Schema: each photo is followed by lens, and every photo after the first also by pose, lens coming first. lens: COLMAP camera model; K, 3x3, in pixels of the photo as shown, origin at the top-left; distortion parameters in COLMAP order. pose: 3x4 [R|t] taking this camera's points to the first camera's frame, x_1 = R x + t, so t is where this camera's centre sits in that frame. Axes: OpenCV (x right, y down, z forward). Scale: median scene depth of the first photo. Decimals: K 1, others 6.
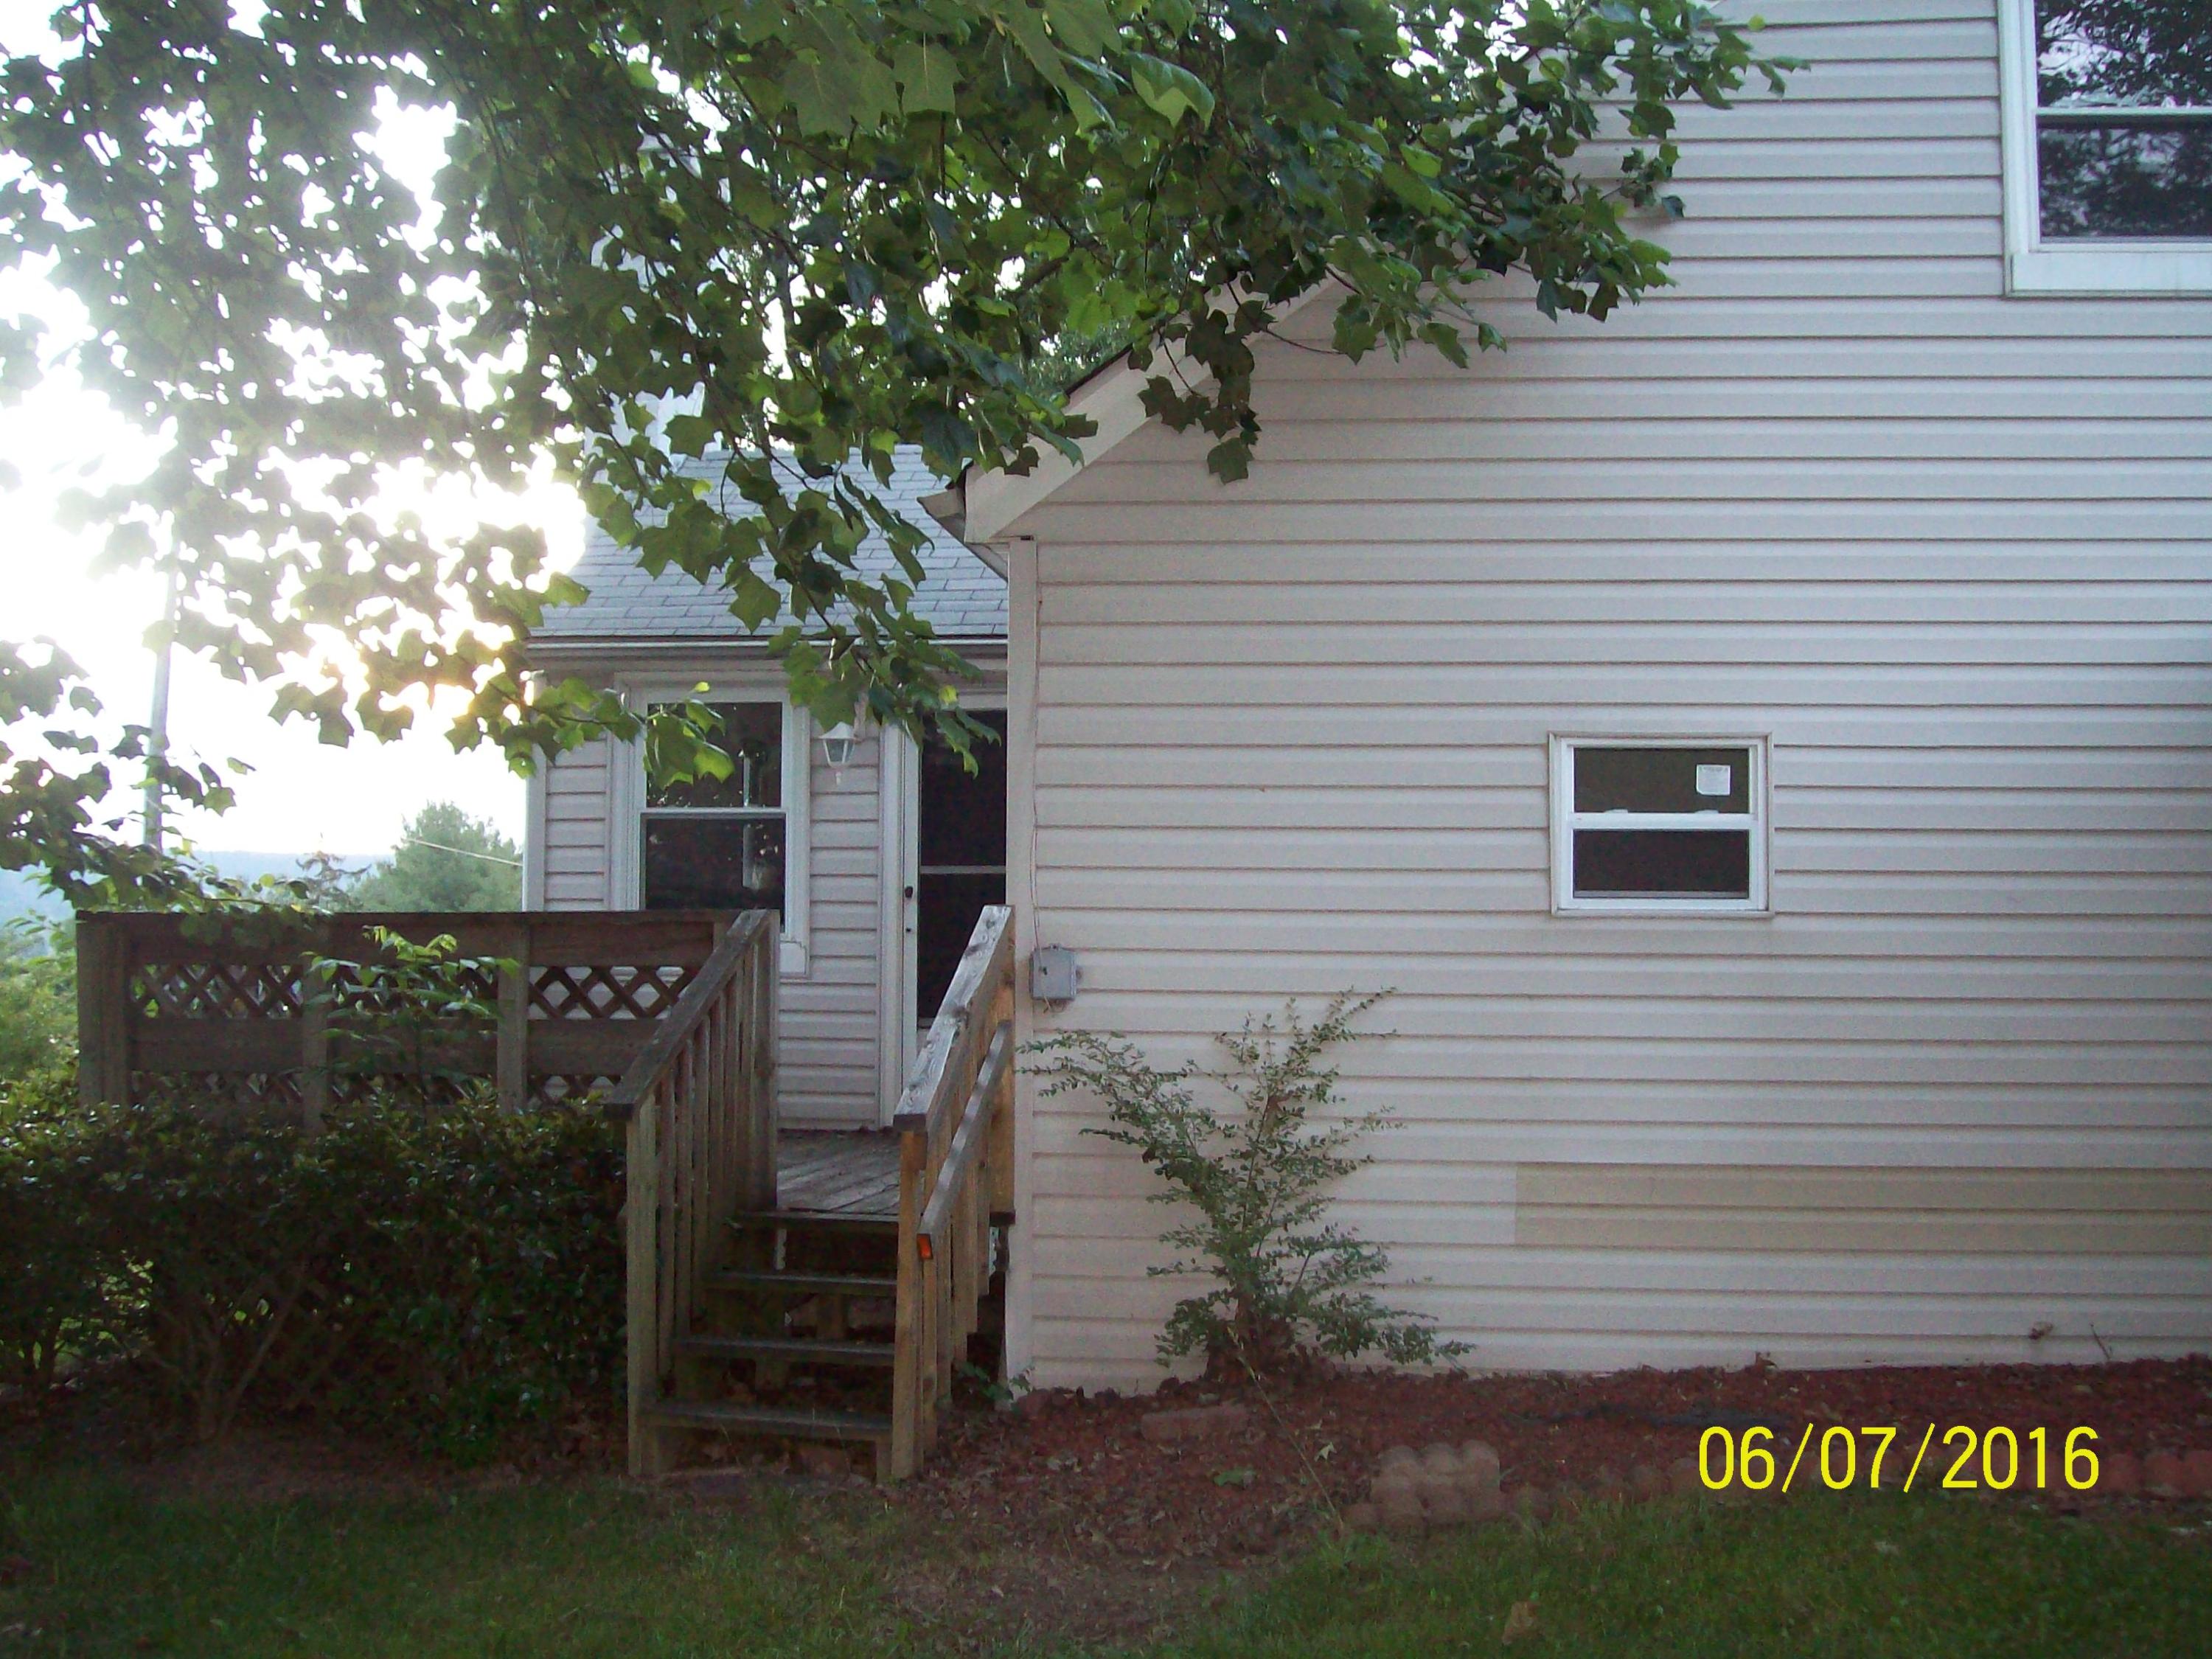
lens RADIAL K [[2353.1, 0, 1109.8], [0, 2353.1, 872.8], [0, 0, 1]] dist [-0.155222, 0.001694]
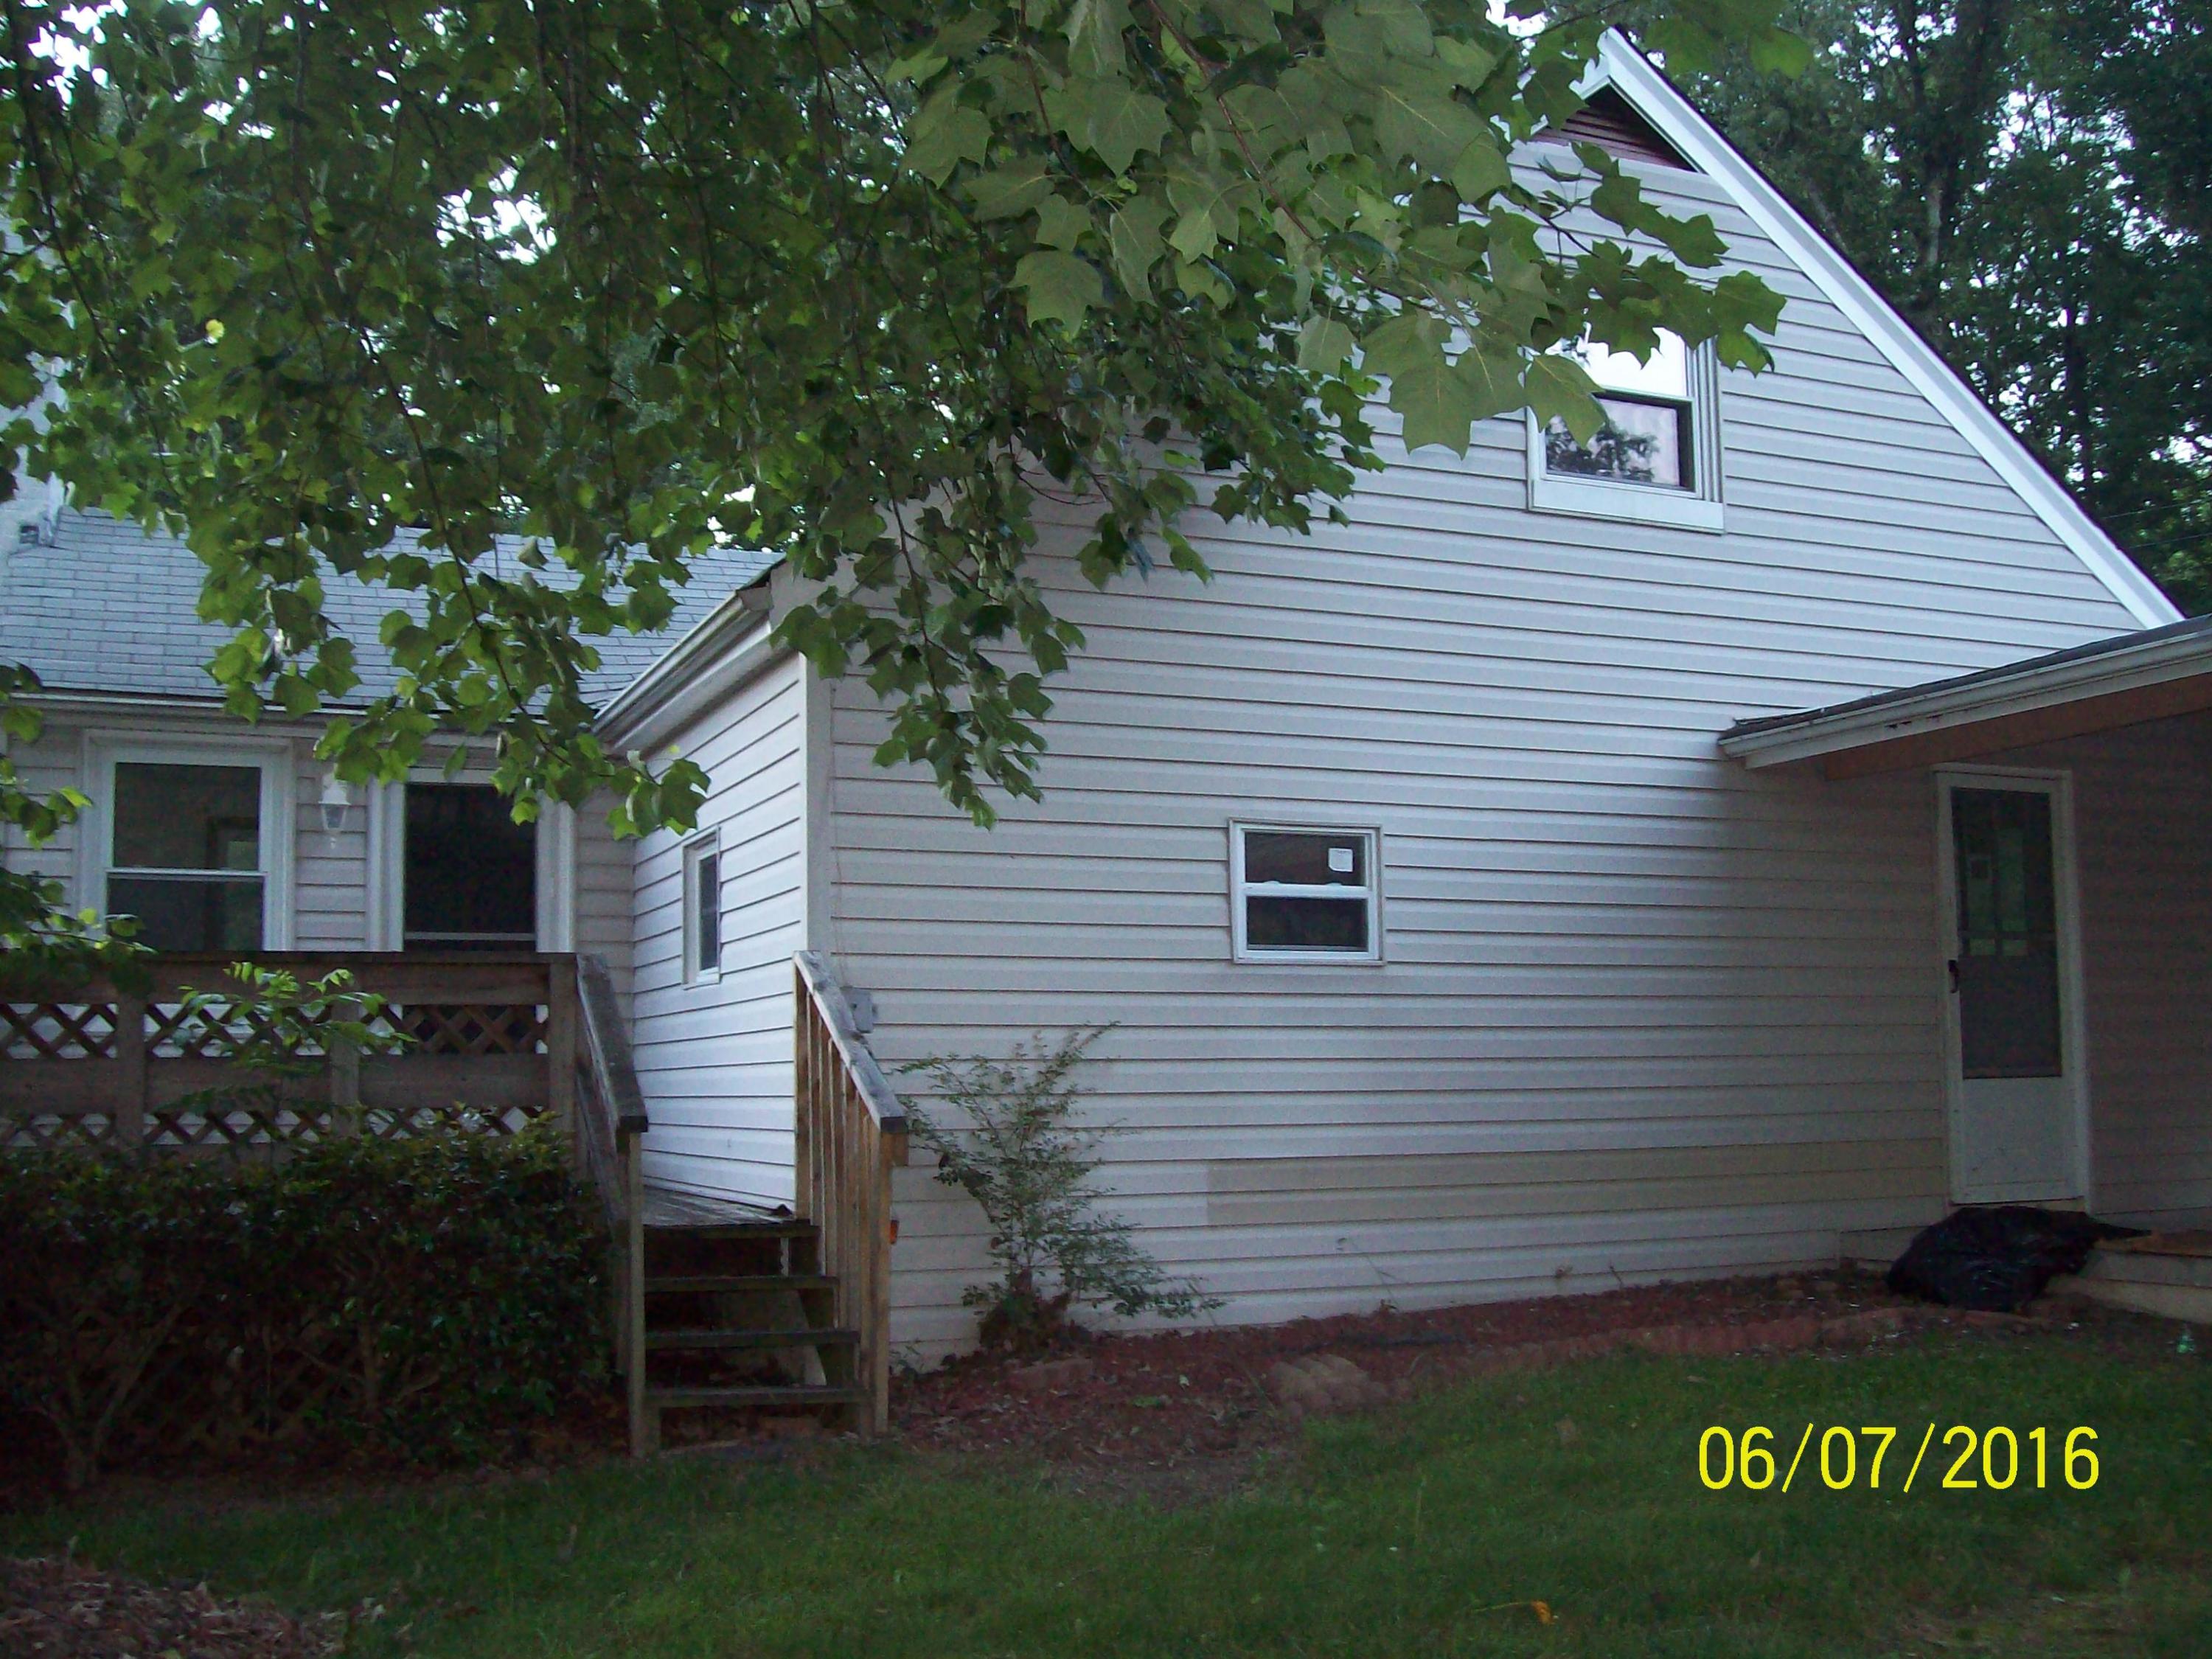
lens RADIAL K [[2315.1, 0, 1106.0], [0, 2315.1, 829.5], [0, 0, 1]] dist [-0.161761, 0.016103]
pose [[0.865486, 0.037875, 0.499499, -0.497773], [-0.003828, 0.997609, -0.069011, 0.032671], [-0.500919, 0.057816, 0.863561, -0.051072]]
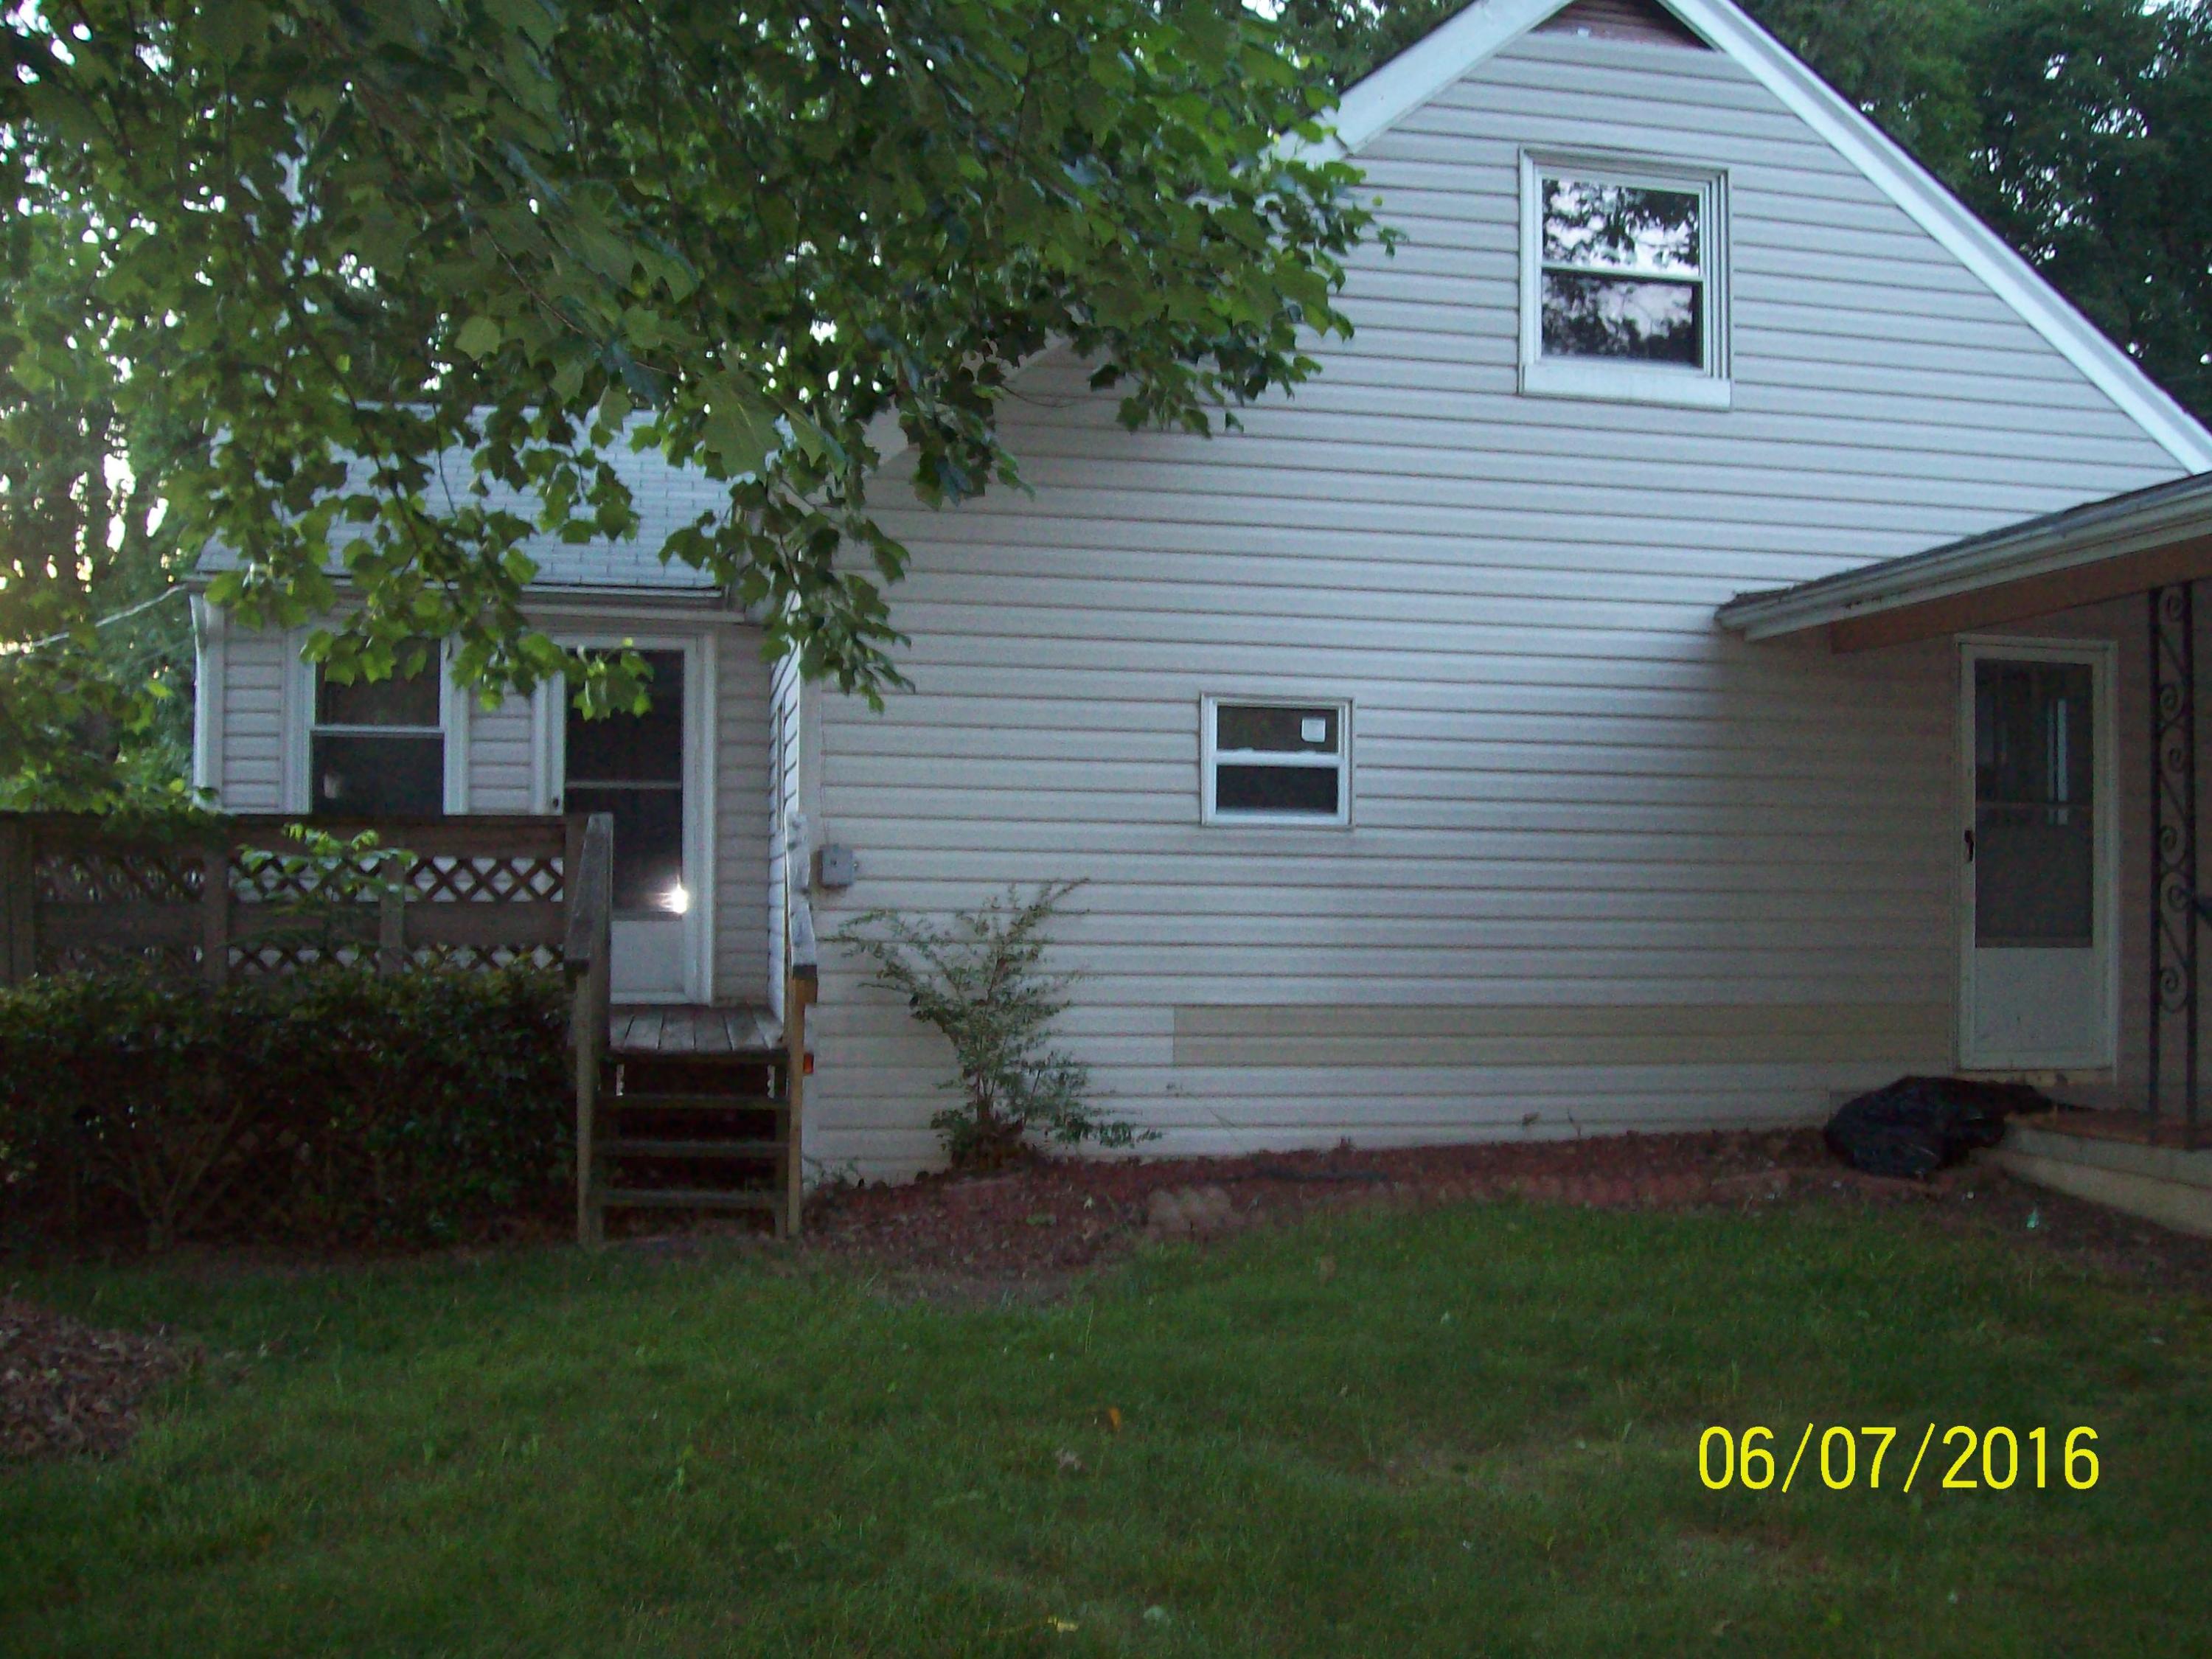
lens RADIAL K [[2346.0, 0, 1141.7], [0, 2346.0, 842.9], [0, 0, 1]] dist [-0.182523, 0.126949]
pose [[0.943689, 0.008023, 0.330737, -0.301072], [-0.015556, 0.999676, 0.020136, 0.001390], [-0.330469, -0.024147, 0.943508, -0.292870]]
